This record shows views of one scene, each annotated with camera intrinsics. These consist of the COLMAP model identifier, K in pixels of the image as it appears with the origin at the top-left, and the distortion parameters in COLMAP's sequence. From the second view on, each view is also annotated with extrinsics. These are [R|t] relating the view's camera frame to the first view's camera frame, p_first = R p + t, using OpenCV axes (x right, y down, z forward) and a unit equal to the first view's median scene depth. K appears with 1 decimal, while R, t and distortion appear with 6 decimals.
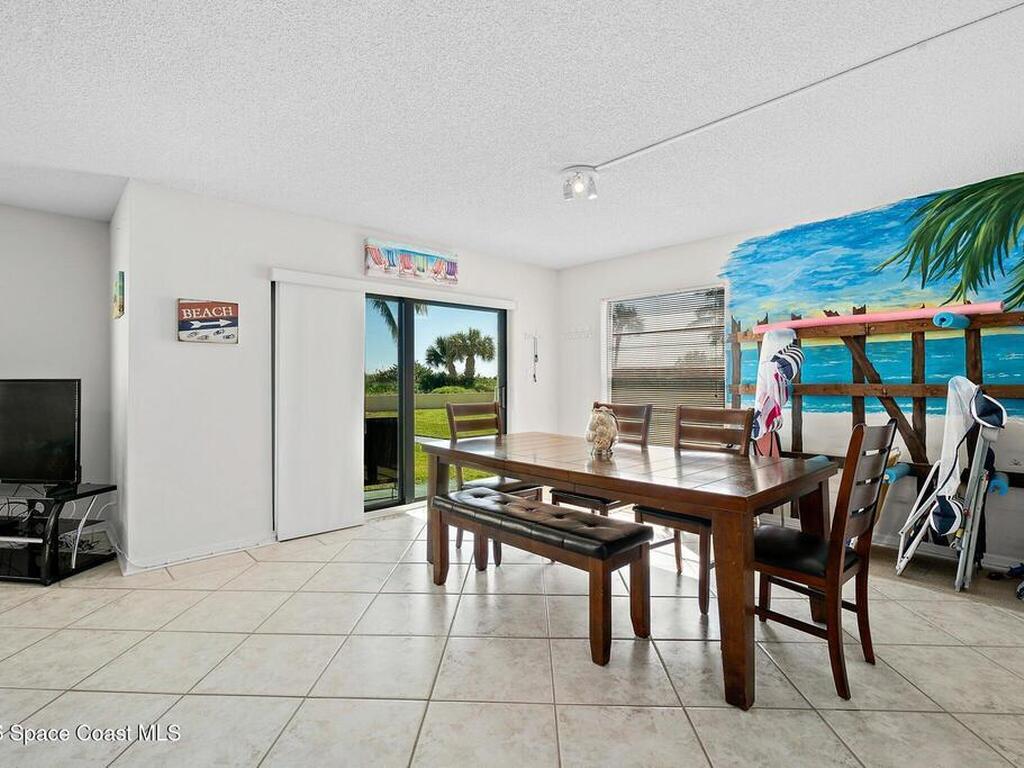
lens RADIAL K [[501.8, 0, 506.1], [0, 501.8, 379.9], [0, 0, 1]] dist [-0.009756, 0.000034]
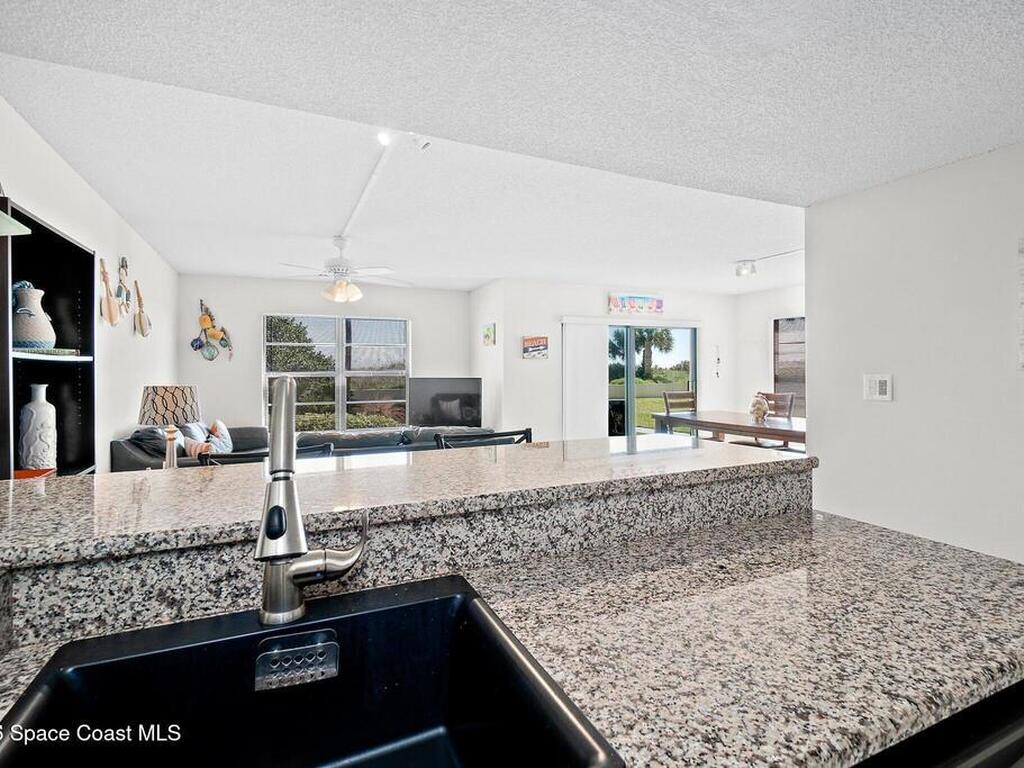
lens RADIAL K [[508.3, 0, 517.7], [0, 508.3, 374.3], [0, 0, 1]] dist [0.000725, 0.001254]
pose [[0.951436, -0.001059, -0.307846, -0.062055], [0.003551, 0.999965, 0.007533, -0.029905], [0.307827, -0.008260, 0.951407, -0.889448]]
